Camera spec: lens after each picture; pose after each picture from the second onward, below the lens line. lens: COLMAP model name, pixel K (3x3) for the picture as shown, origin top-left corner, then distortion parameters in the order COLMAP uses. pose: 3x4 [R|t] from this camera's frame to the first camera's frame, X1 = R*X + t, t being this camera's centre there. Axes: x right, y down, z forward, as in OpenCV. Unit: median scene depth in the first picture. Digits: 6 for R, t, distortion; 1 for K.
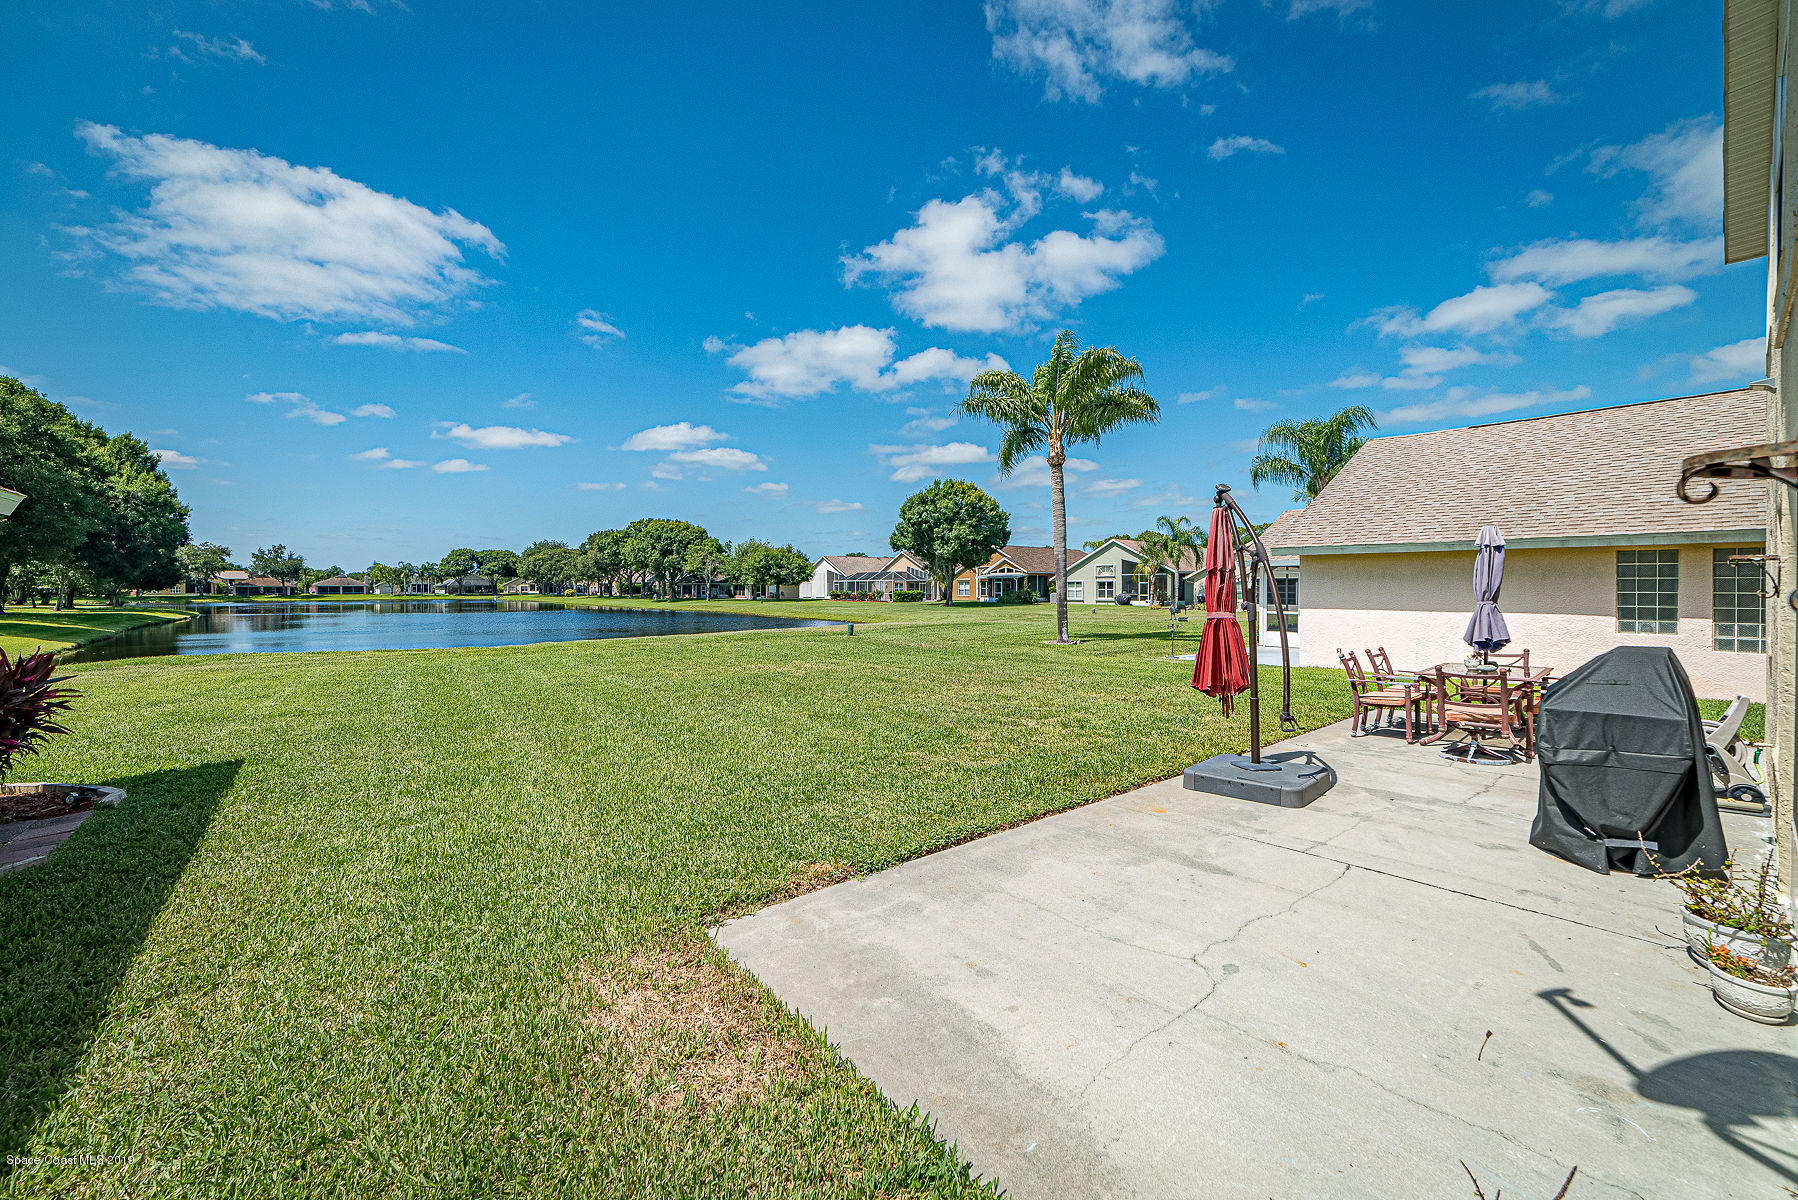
lens RADIAL K [[700.9, 0, 877.6], [0, 700.9, 595.0], [0, 0, 1]] dist [-0.006939, 0.001044]
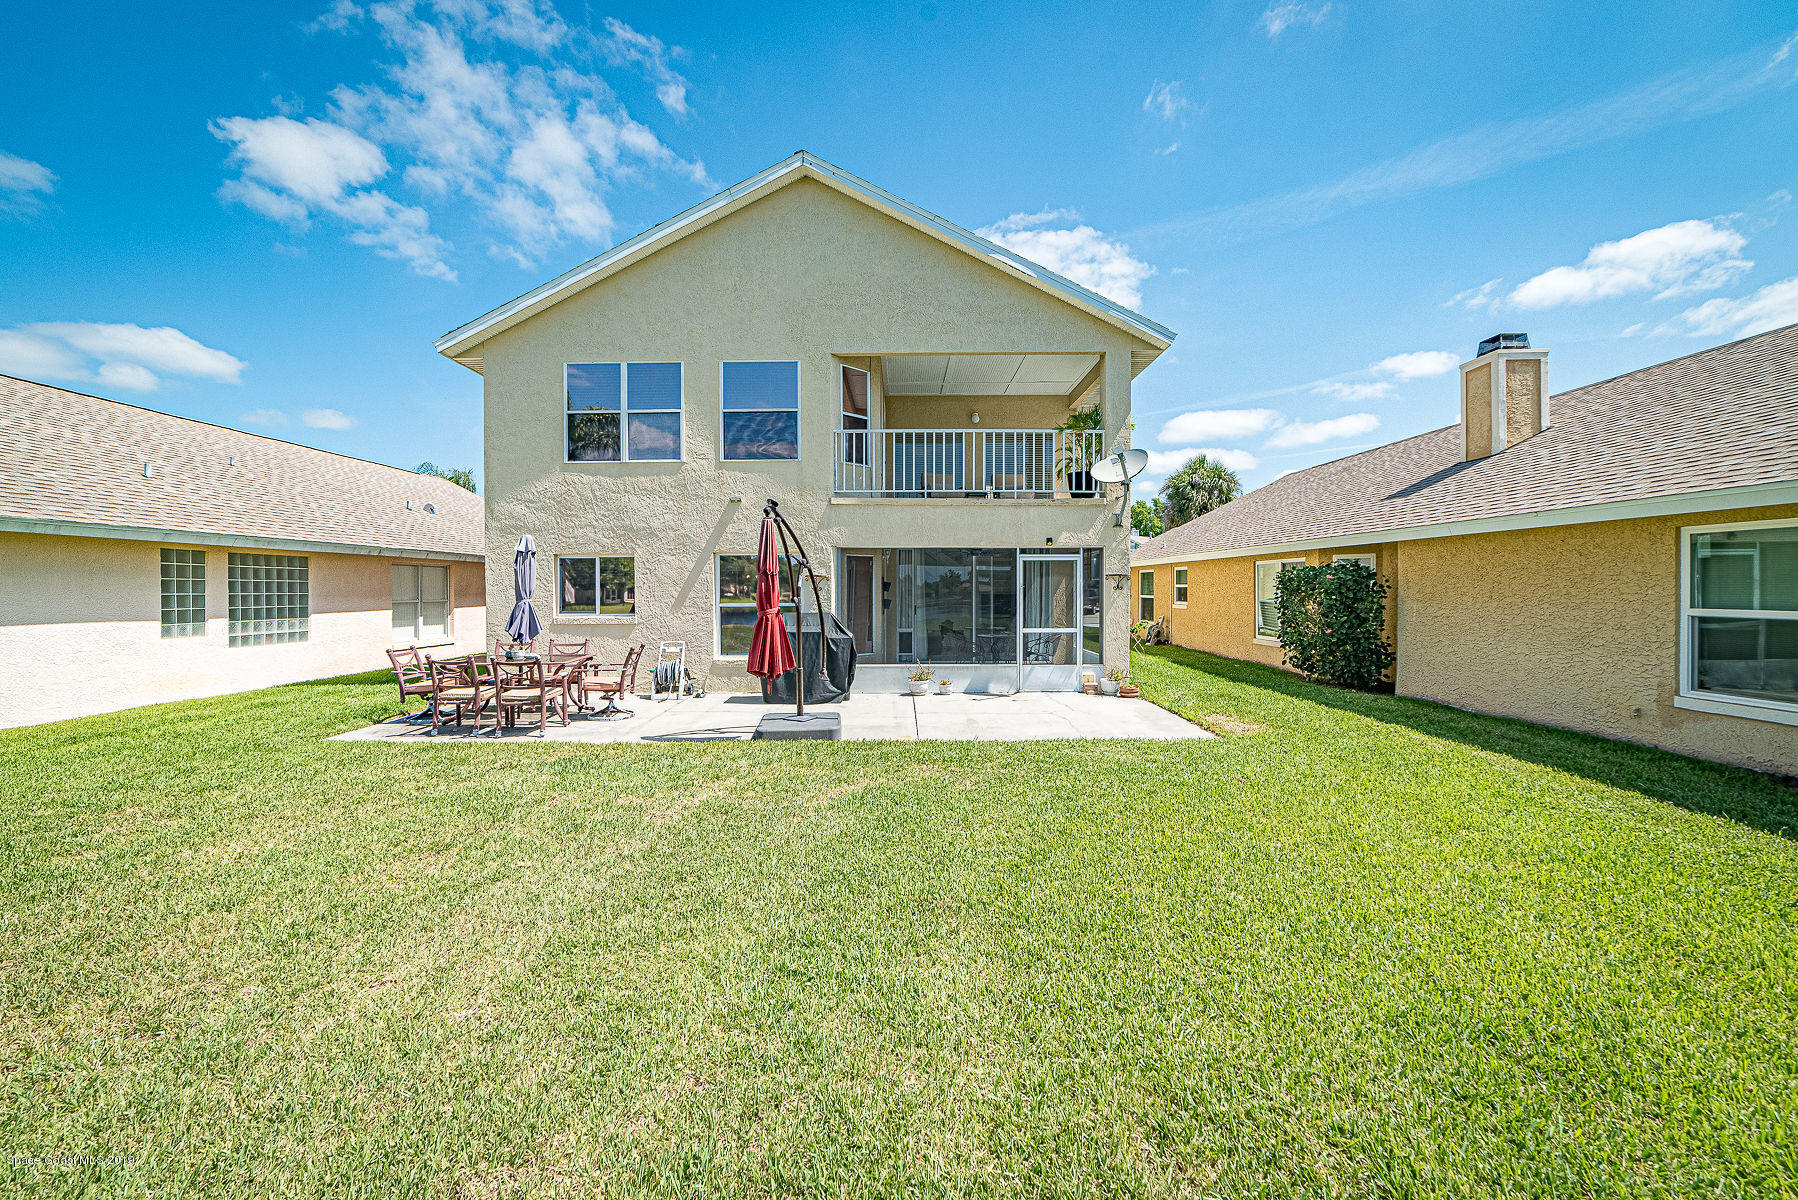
lens RADIAL K [[700.9, 0, 876.7], [0, 700.9, 598.3], [0, 0, 1]] dist [-0.006939, 0.001044]
pose [[-0.785379, -0.006784, 0.618978, -0.139577], [0.005284, 0.999830, 0.017663, -0.005404], [-0.618993, 0.017143, -0.785209, 0.618346]]
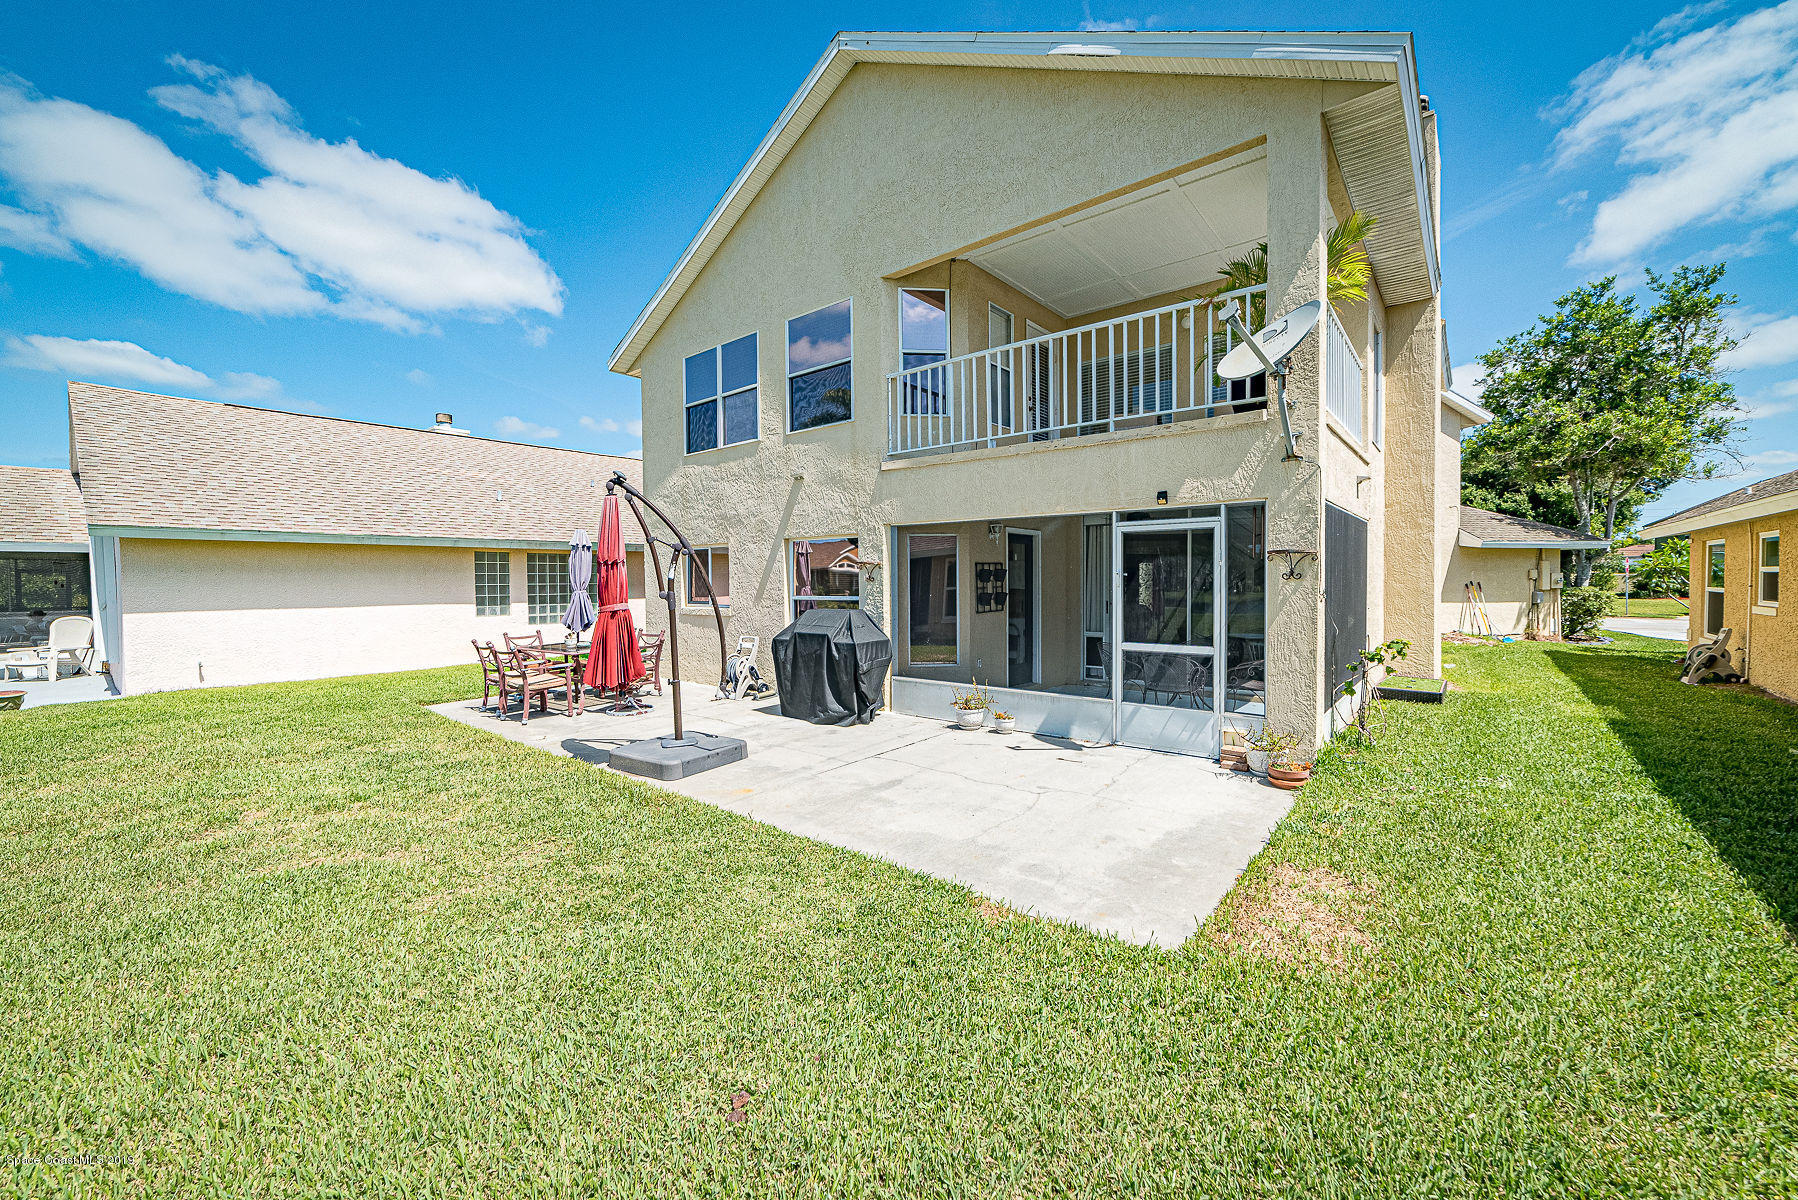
lens RADIAL K [[700.9, 0, 896.7], [0, 700.9, 594.8], [0, 0, 1]] dist [-0.006939, 0.001044]
pose [[-0.219130, -0.021738, 0.975454, -0.195314], [0.012485, 0.999607, 0.025081, -0.004418], [-0.975616, 0.017674, -0.218772, 0.286205]]
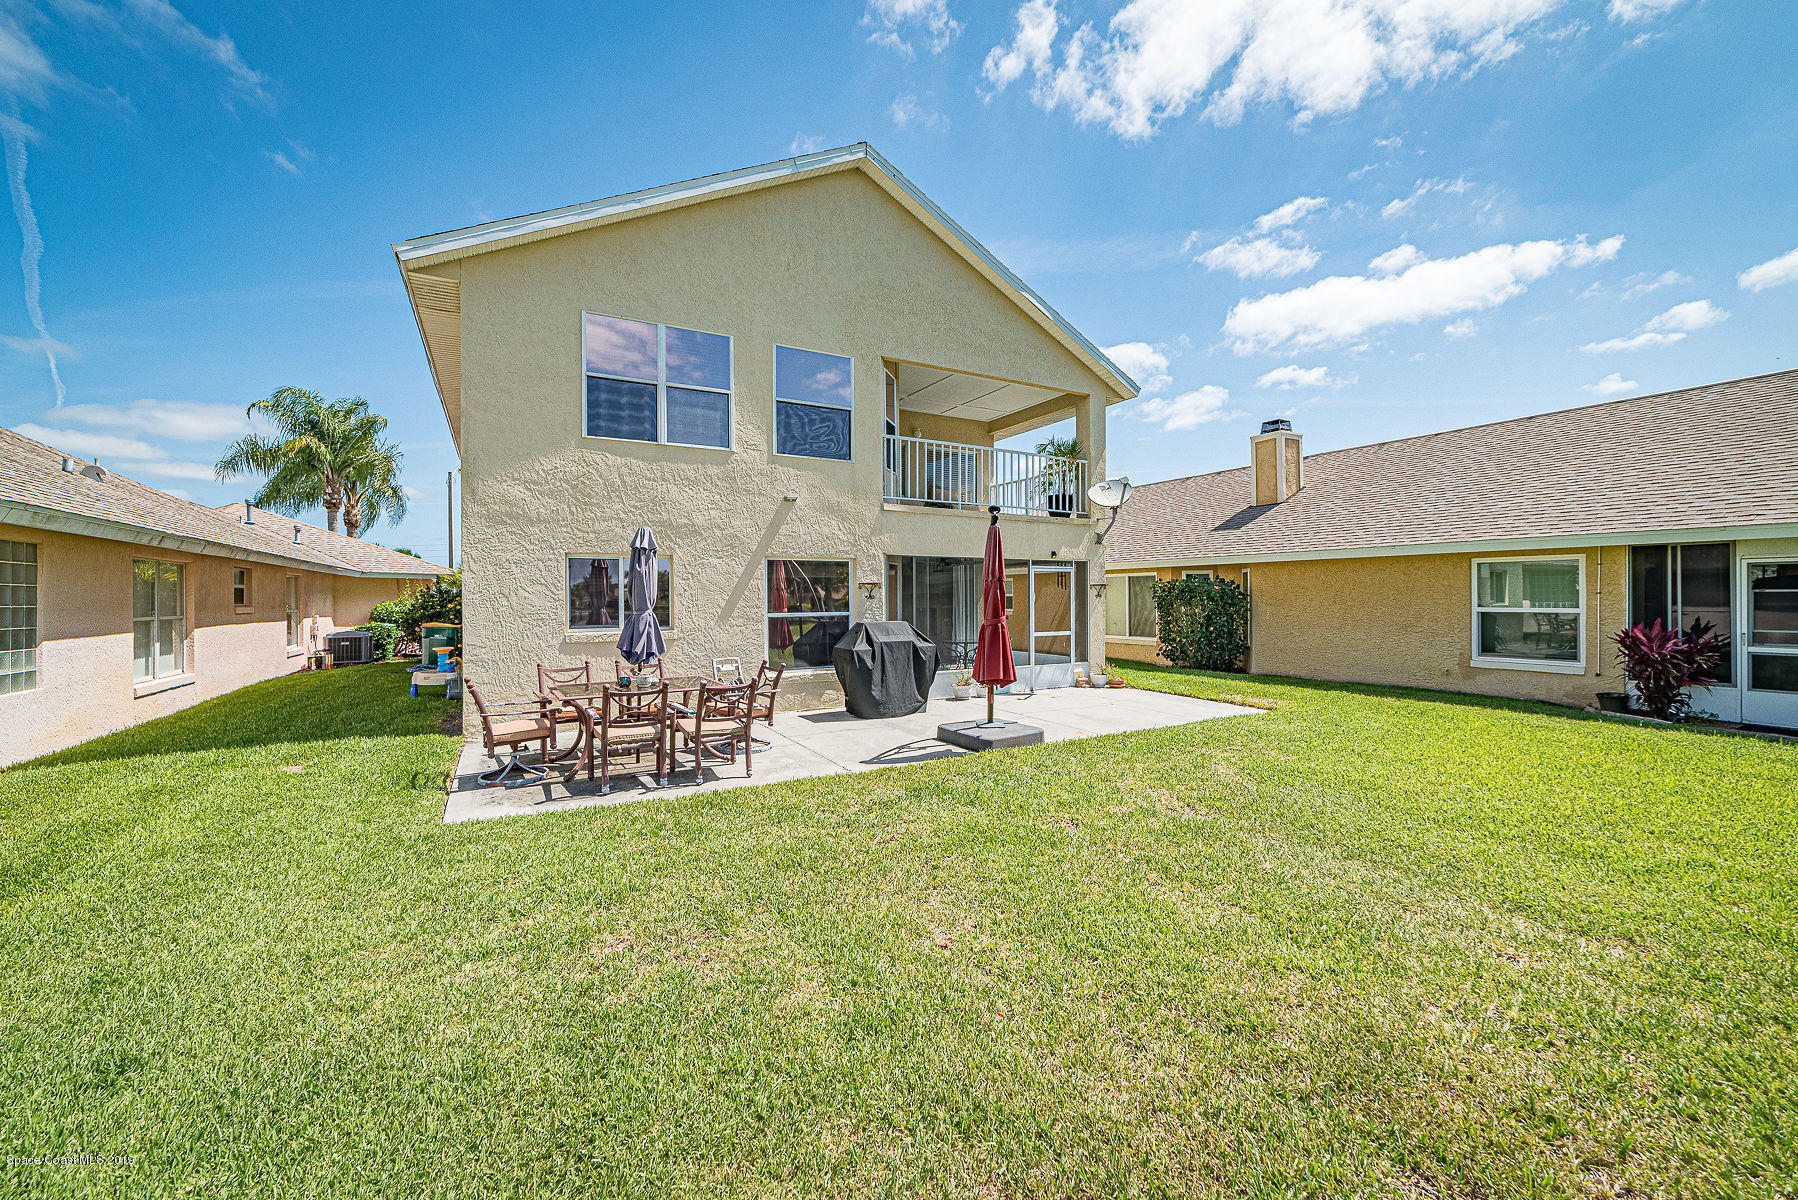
lens RADIAL K [[700.9, 0, 888.8], [0, 700.9, 597.1], [0, 0, 1]] dist [-0.006939, 0.001044]
pose [[-0.988244, 0.005056, 0.152804, 0.149966], [0.005713, 0.999976, 0.003865, -0.005202], [-0.152781, 0.004692, -0.988249, 0.738917]]
